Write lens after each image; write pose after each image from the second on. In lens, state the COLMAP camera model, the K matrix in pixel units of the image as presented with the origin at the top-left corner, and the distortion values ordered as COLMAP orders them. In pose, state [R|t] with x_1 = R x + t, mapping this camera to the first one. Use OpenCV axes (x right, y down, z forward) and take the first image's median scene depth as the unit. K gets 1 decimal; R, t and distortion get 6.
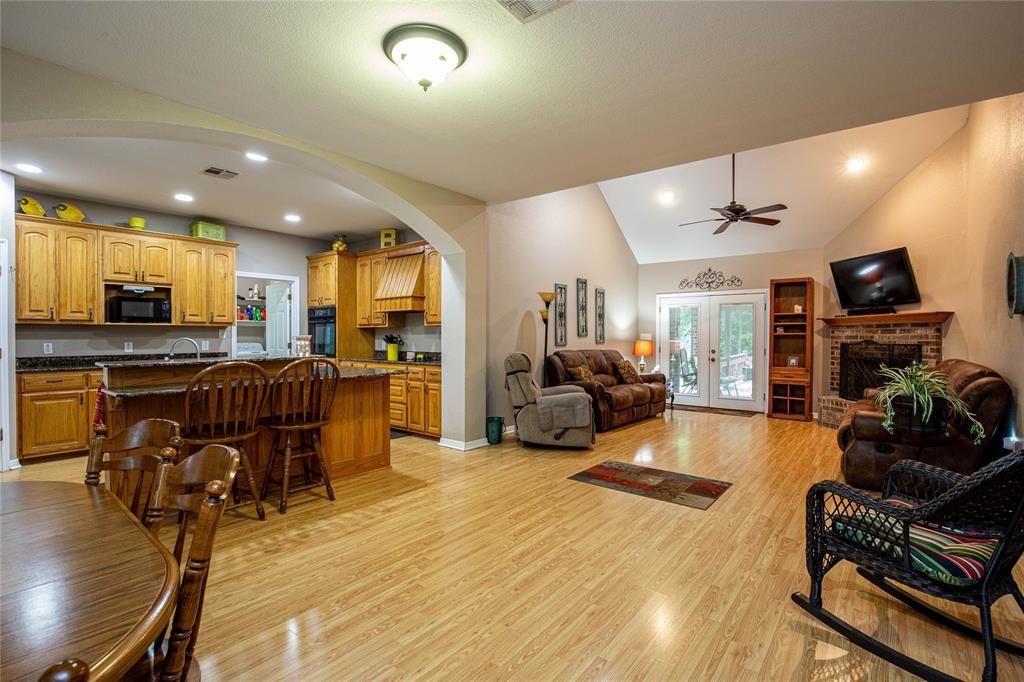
lens RADIAL K [[469.4, 0, 512.0], [0, 469.4, 341.0], [0, 0, 1]] dist [-0.035463, 0.006570]
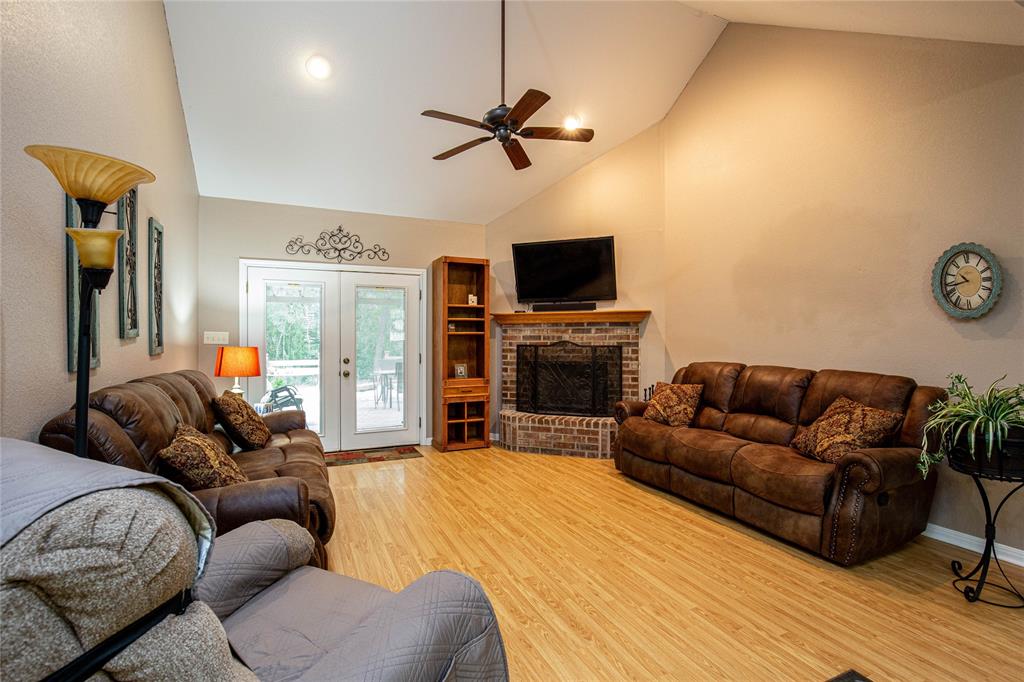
lens RADIAL K [[469.4, 0, 512.0], [0, 469.4, 341.0], [0, 0, 1]] dist [-0.035463, 0.006570]
pose [[0.444701, -0.011586, 0.895604, -0.042707], [0.009052, 0.999923, 0.008441, -0.010632], [-0.895633, 0.004353, 0.444772, 0.737272]]
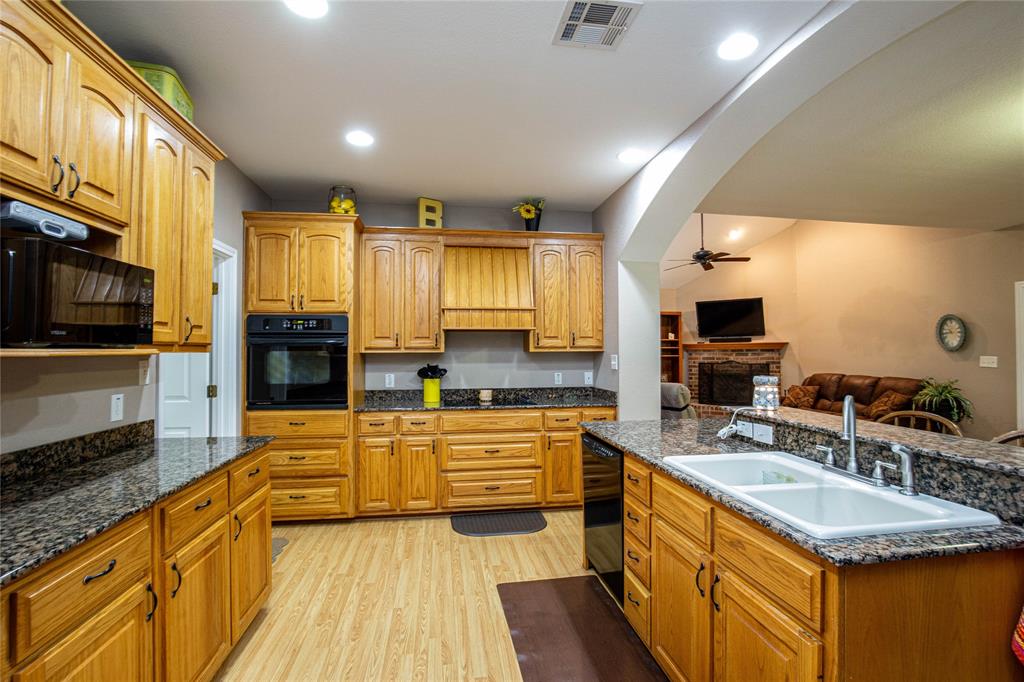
lens RADIAL K [[469.4, 0, 512.0], [0, 469.4, 341.0], [0, 0, 1]] dist [-0.035463, 0.006570]
pose [[0.678148, 0.014021, 0.734791, -0.745839], [0.011266, 0.999502, -0.029470, -0.028801], [-0.734839, 0.028263, 0.677653, 0.555795]]
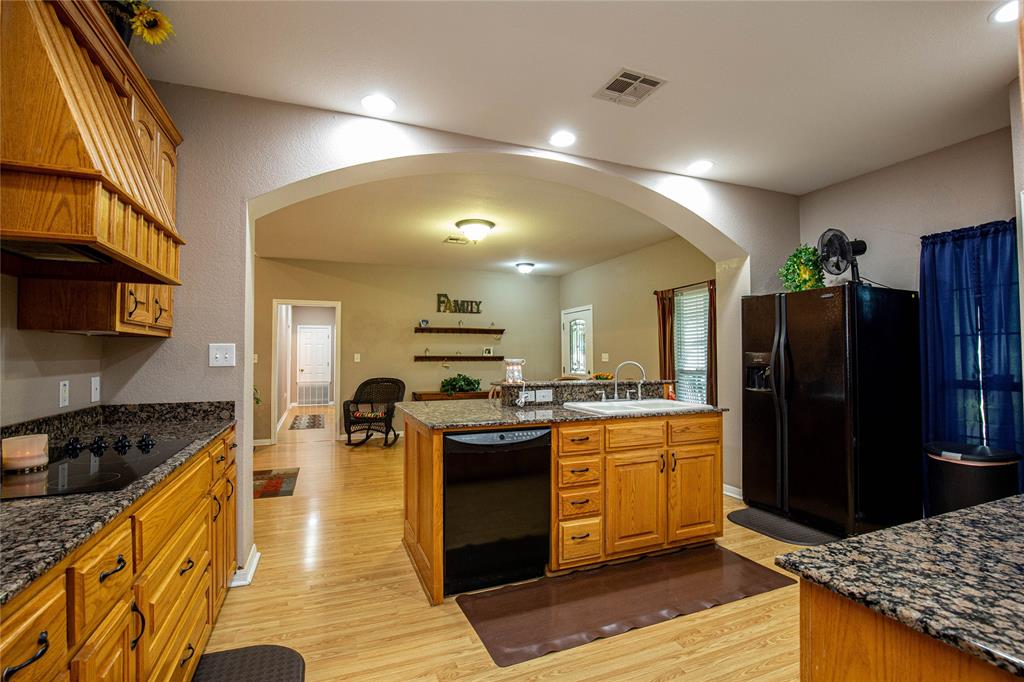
lens RADIAL K [[469.4, 0, 512.0], [0, 469.4, 341.0], [0, 0, 1]] dist [-0.035463, 0.006570]
pose [[-0.874296, 0.017386, 0.485081, -0.575531], [0.007108, 0.999710, -0.023019, -0.016267], [-0.485341, -0.016677, -0.874166, 1.168018]]
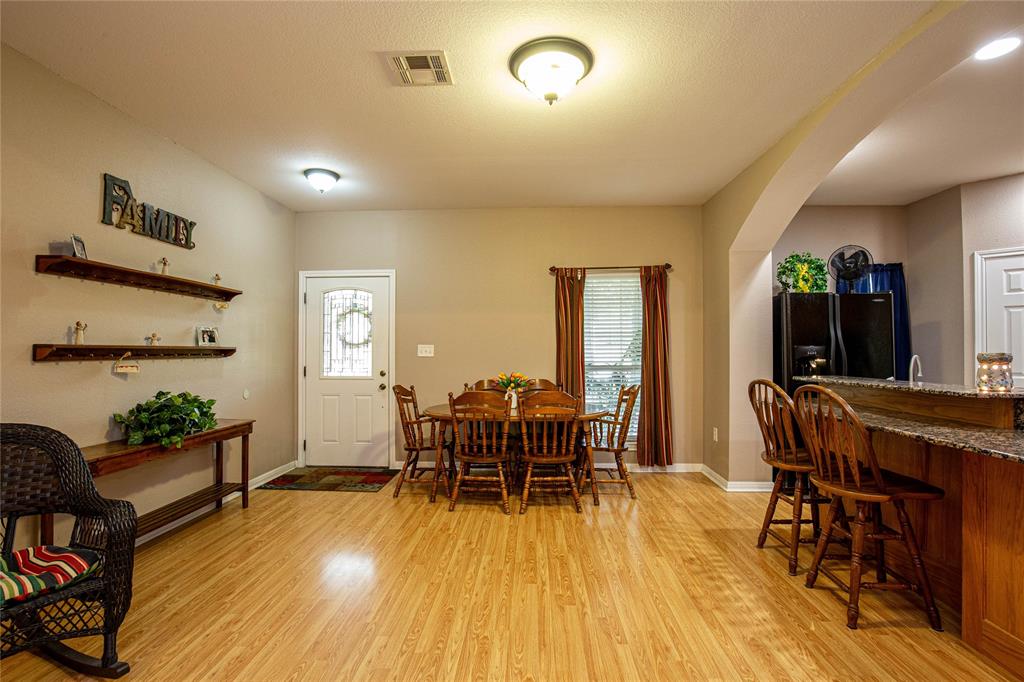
lens RADIAL K [[469.4, 0, 512.0], [0, 469.4, 341.0], [0, 0, 1]] dist [-0.035463, 0.006570]
pose [[-0.808880, -0.012763, -0.587835, 0.190931], [-0.009423, 0.999917, -0.008743, -0.010492], [0.587898, -0.001533, -0.808934, 0.730965]]
